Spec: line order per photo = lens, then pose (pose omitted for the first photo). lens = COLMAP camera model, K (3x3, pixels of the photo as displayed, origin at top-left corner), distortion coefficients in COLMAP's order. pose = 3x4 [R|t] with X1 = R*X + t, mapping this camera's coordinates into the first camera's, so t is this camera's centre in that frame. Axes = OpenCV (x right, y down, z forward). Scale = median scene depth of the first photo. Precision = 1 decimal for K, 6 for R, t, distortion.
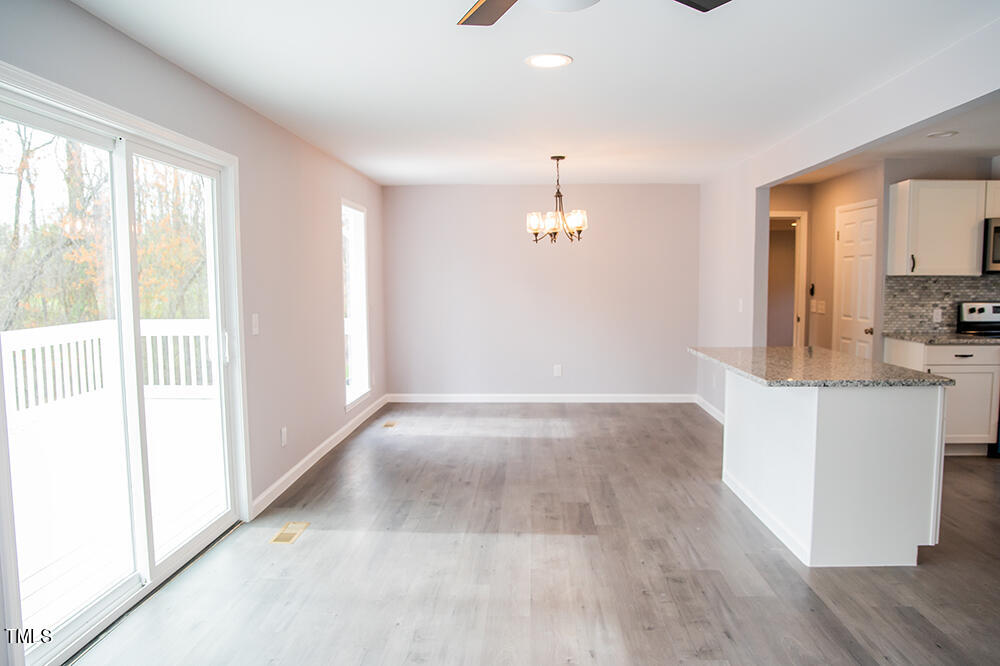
lens RADIAL K [[691.3, 0, 502.3], [0, 691.3, 334.9], [0, 0, 1]] dist [-0.109750, 0.082814]
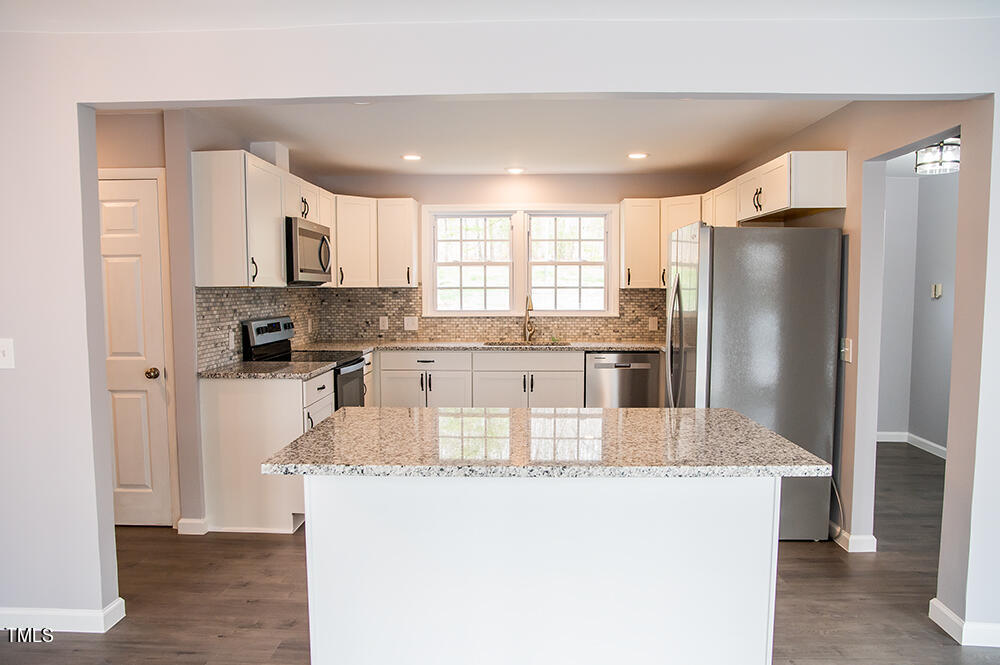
lens RADIAL K [[691.3, 0, 502.3], [0, 691.3, 334.4], [0, 0, 1]] dist [-0.109750, 0.082814]
pose [[-0.005855, -0.064542, 0.997898, -0.104784], [0.087753, 0.994032, 0.064807, -0.058586], [-0.996125, 0.087948, -0.000156, 0.702077]]
